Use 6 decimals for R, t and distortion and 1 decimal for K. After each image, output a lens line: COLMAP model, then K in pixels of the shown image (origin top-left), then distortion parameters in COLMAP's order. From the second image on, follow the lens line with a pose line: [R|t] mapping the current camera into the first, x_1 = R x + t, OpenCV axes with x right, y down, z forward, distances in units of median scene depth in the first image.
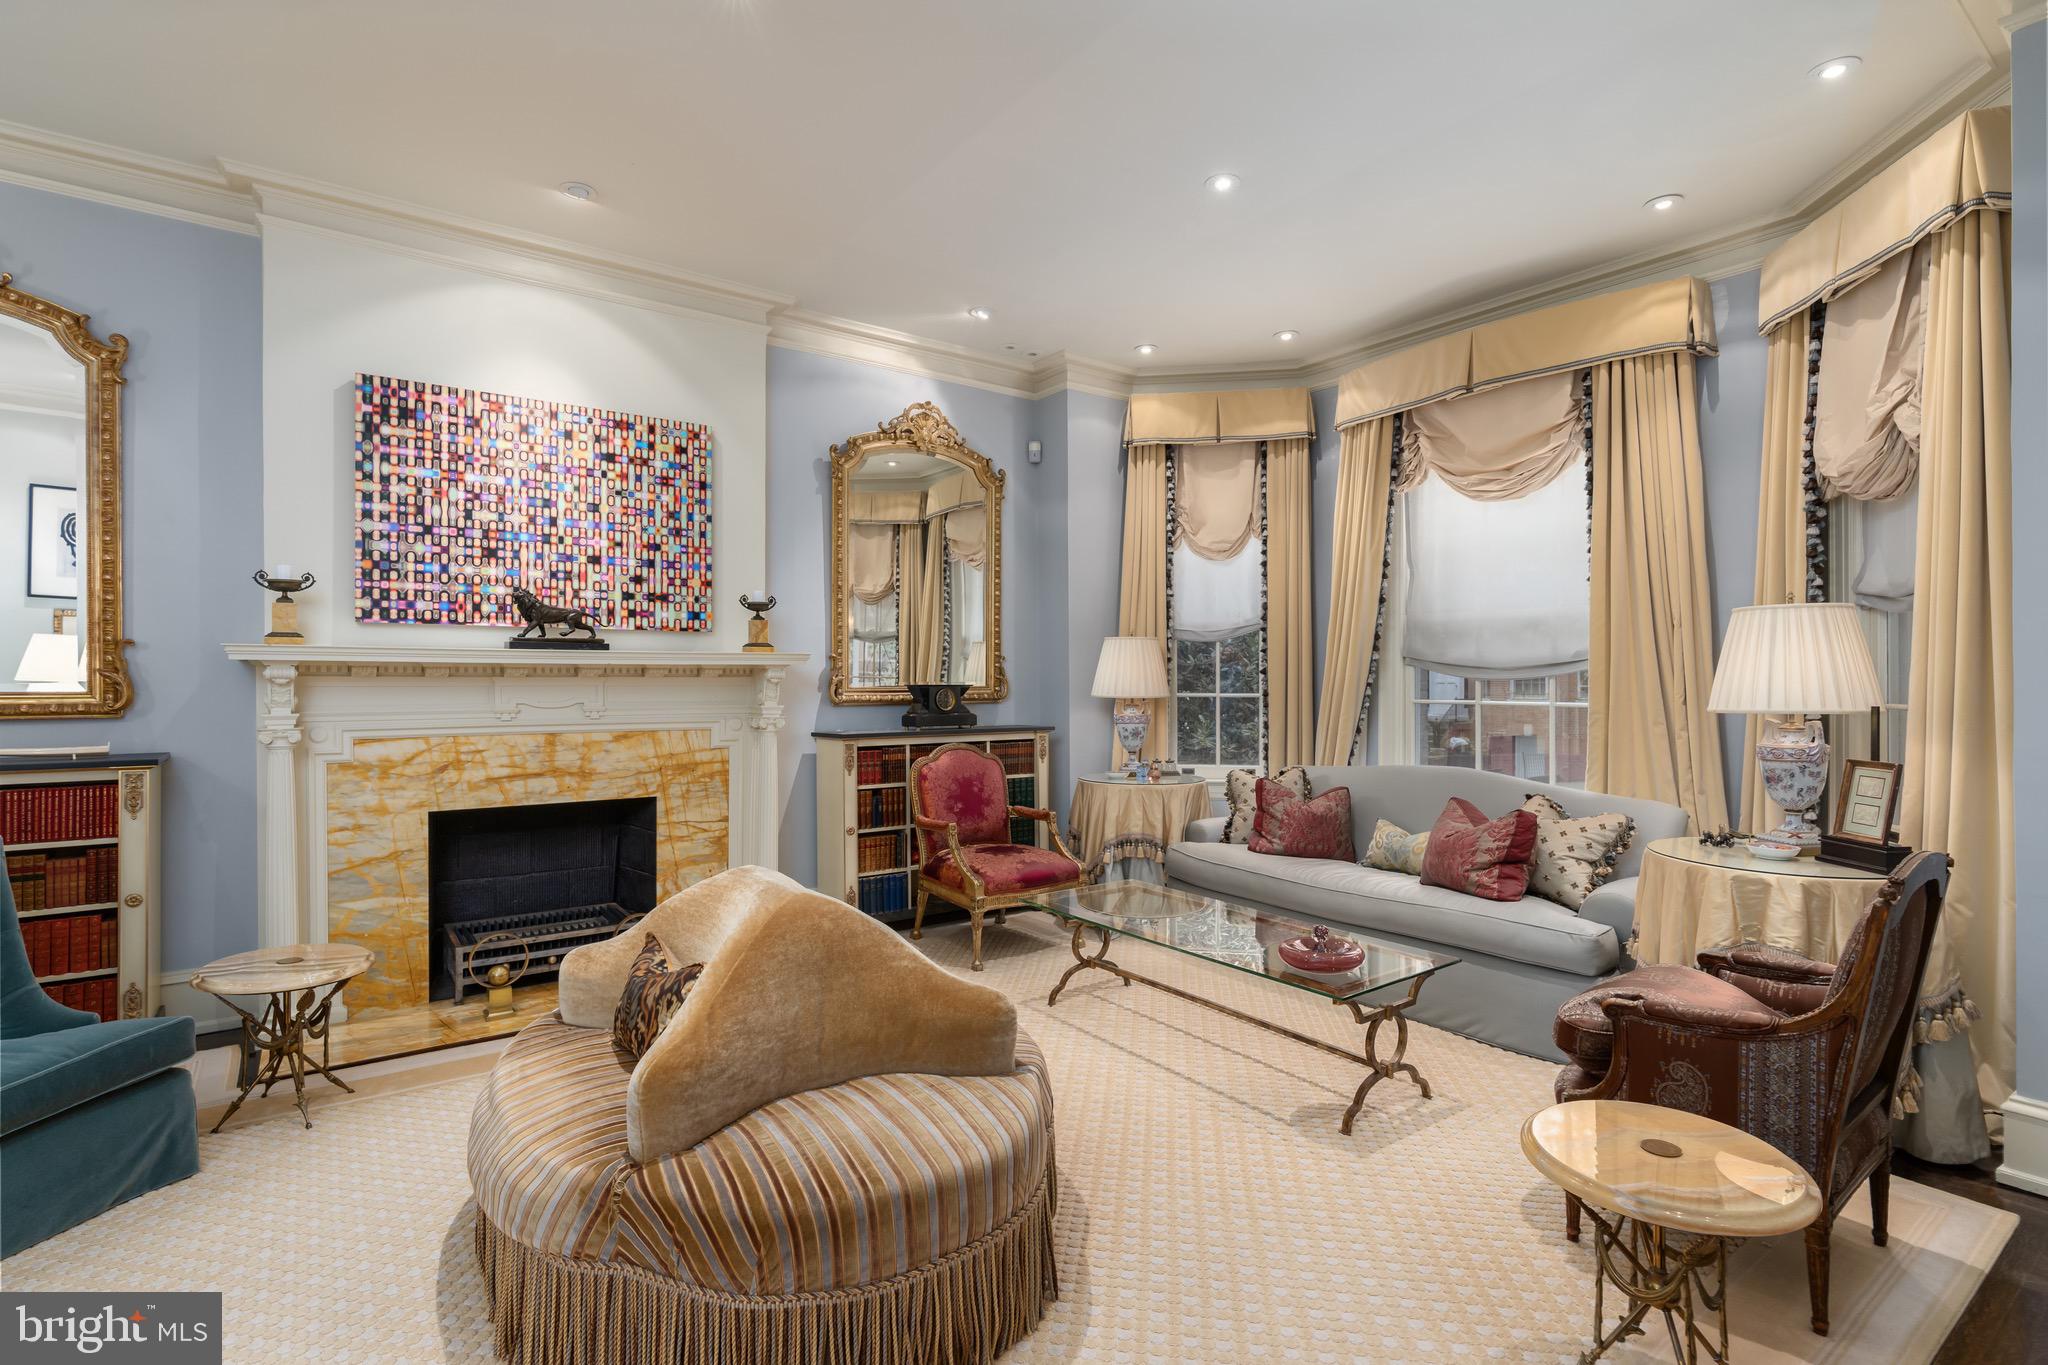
lens RADIAL K [[1044.6, 0, 1024.0], [0, 1044.6, 682.5], [0, 0, 1]] dist [0.000542, -0.000018]
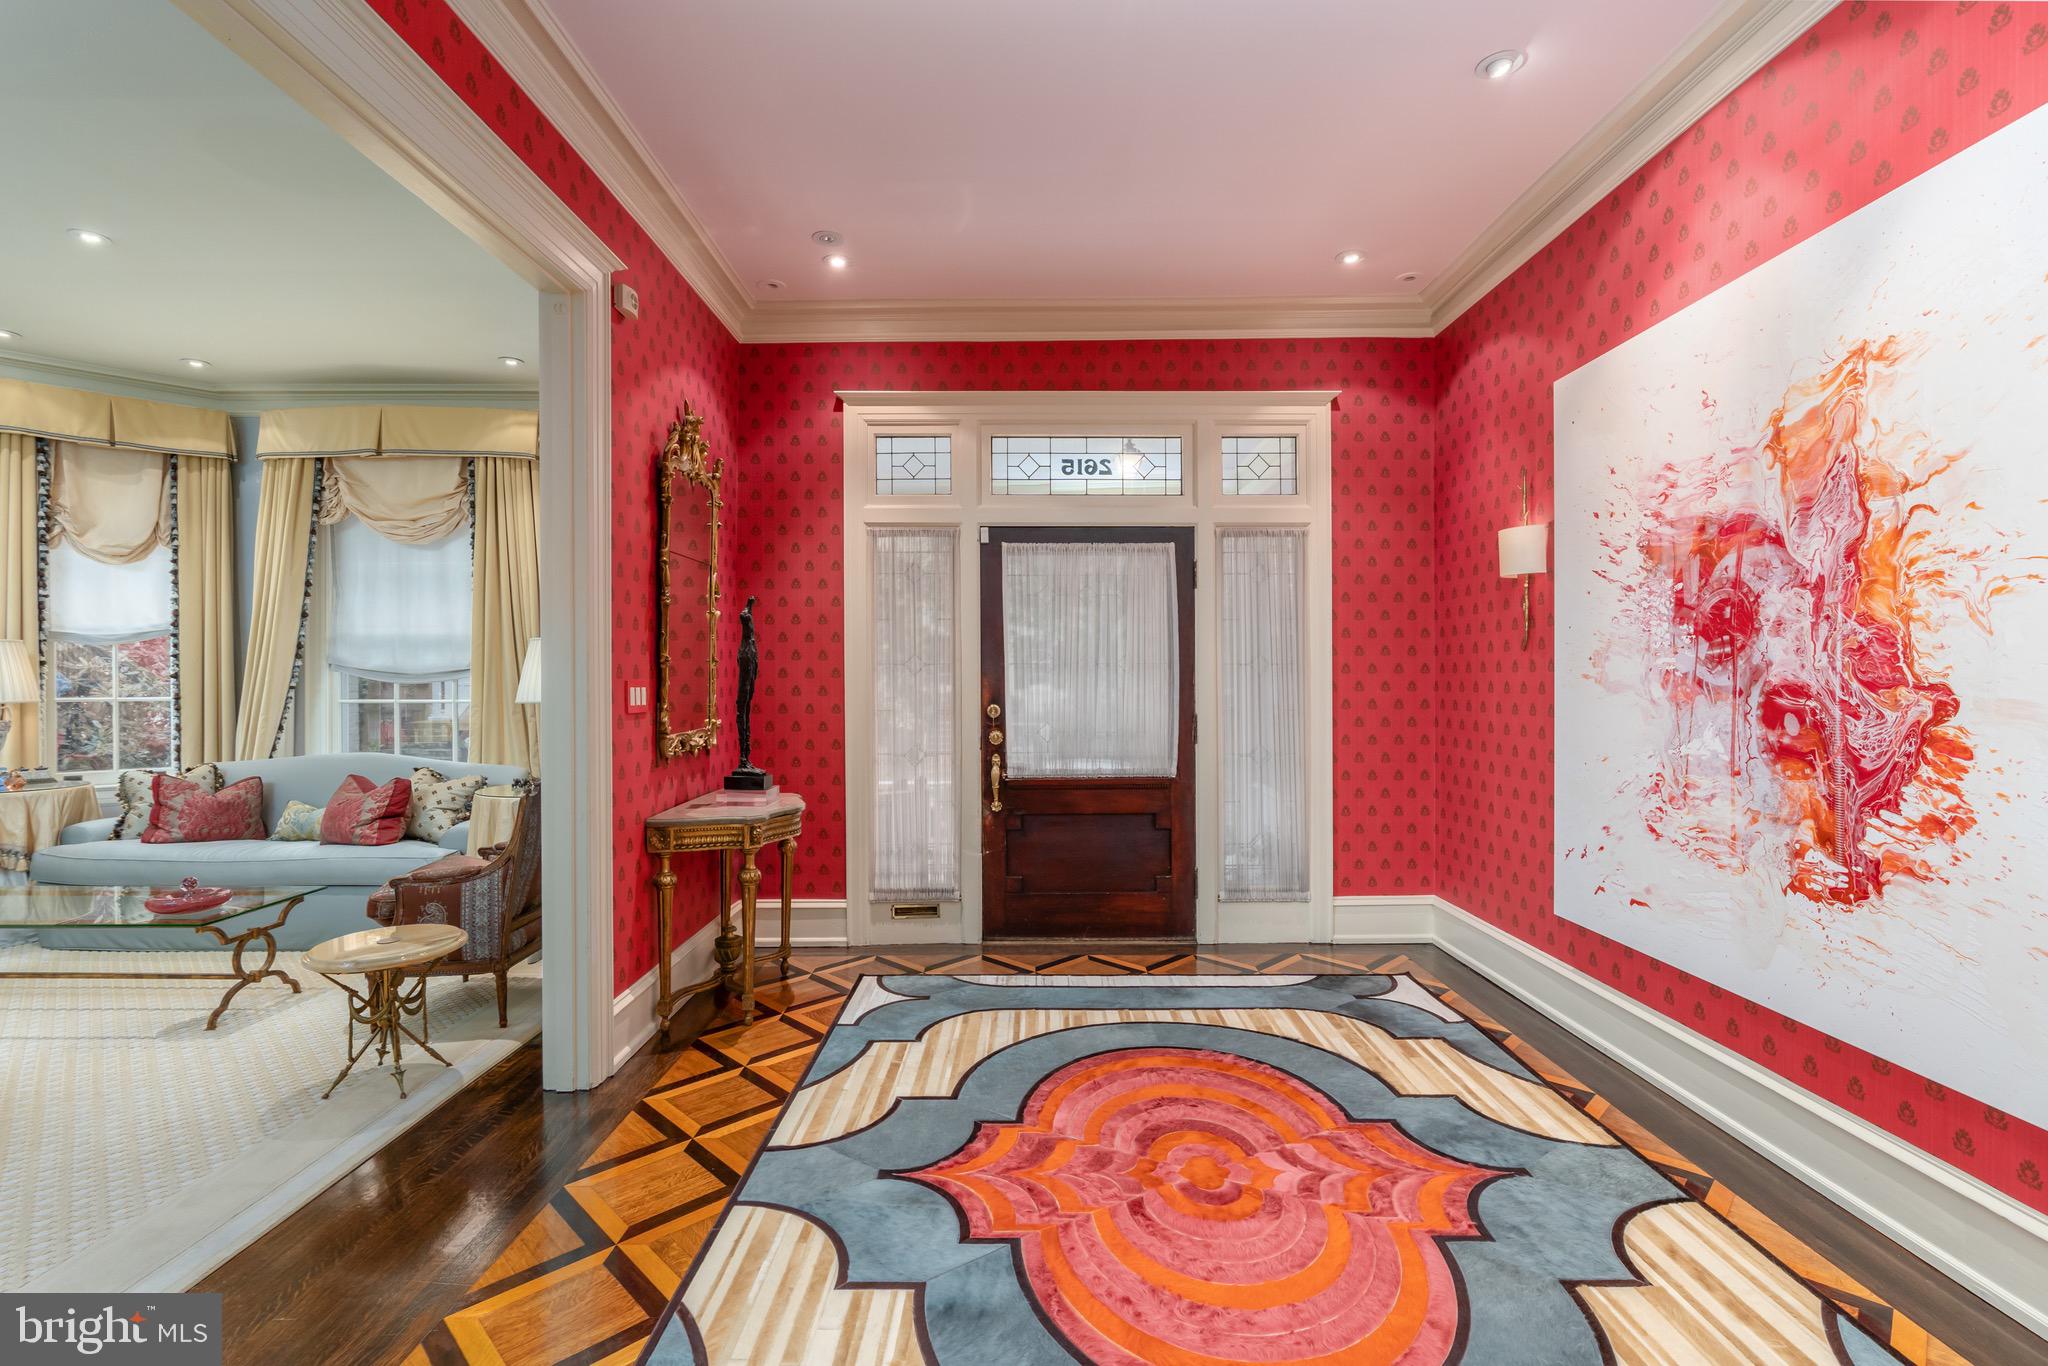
lens RADIAL K [[935.8, 0, 1024.0], [0, 935.8, 683.0], [0, 0, 1]] dist [0.005813, 0.000906]
pose [[0.603380, -0.003218, 0.797447, -0.008023], [0.004853, 0.999988, 0.000363, 0.000462], [-0.797439, 0.003651, 0.603389, -0.277459]]
